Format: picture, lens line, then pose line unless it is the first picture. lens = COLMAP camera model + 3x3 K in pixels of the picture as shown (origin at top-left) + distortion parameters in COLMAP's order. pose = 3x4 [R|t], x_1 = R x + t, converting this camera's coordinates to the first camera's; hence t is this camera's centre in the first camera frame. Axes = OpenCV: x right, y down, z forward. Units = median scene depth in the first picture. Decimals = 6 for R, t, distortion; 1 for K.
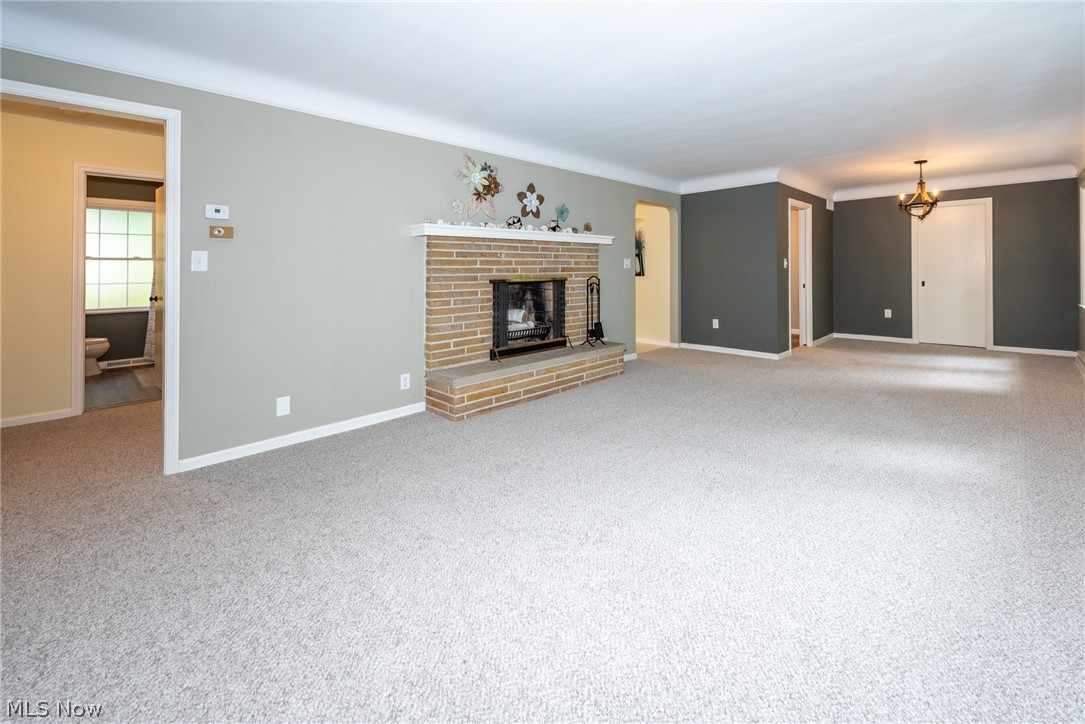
lens RADIAL K [[464.1, 0, 542.5], [0, 464.1, 276.9], [0, 0, 1]] dist [-0.000930, -0.000186]
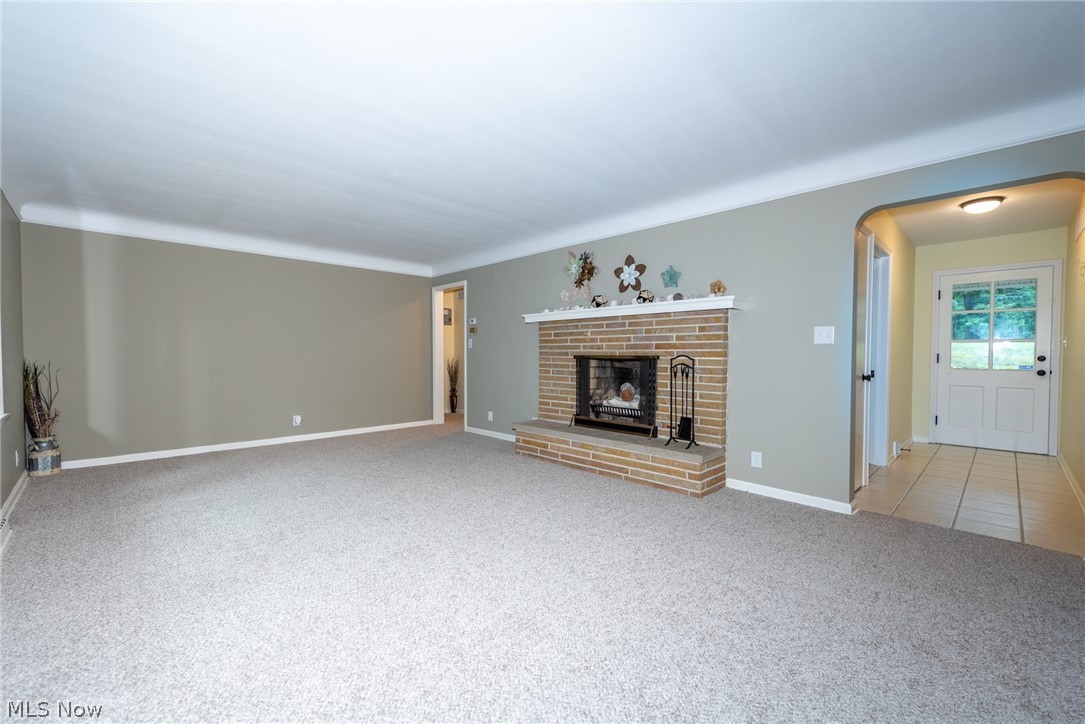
lens RADIAL K [[447.4, 0, 542.5], [0, 447.4, 362.0], [0, 0, 1]] dist [-0.002676, -0.000741]
pose [[-0.007780, 0.037113, -0.999281, 0.945850], [-0.008960, 0.999268, 0.037182, -0.017246], [0.999930, 0.009243, -0.007442, 0.877683]]
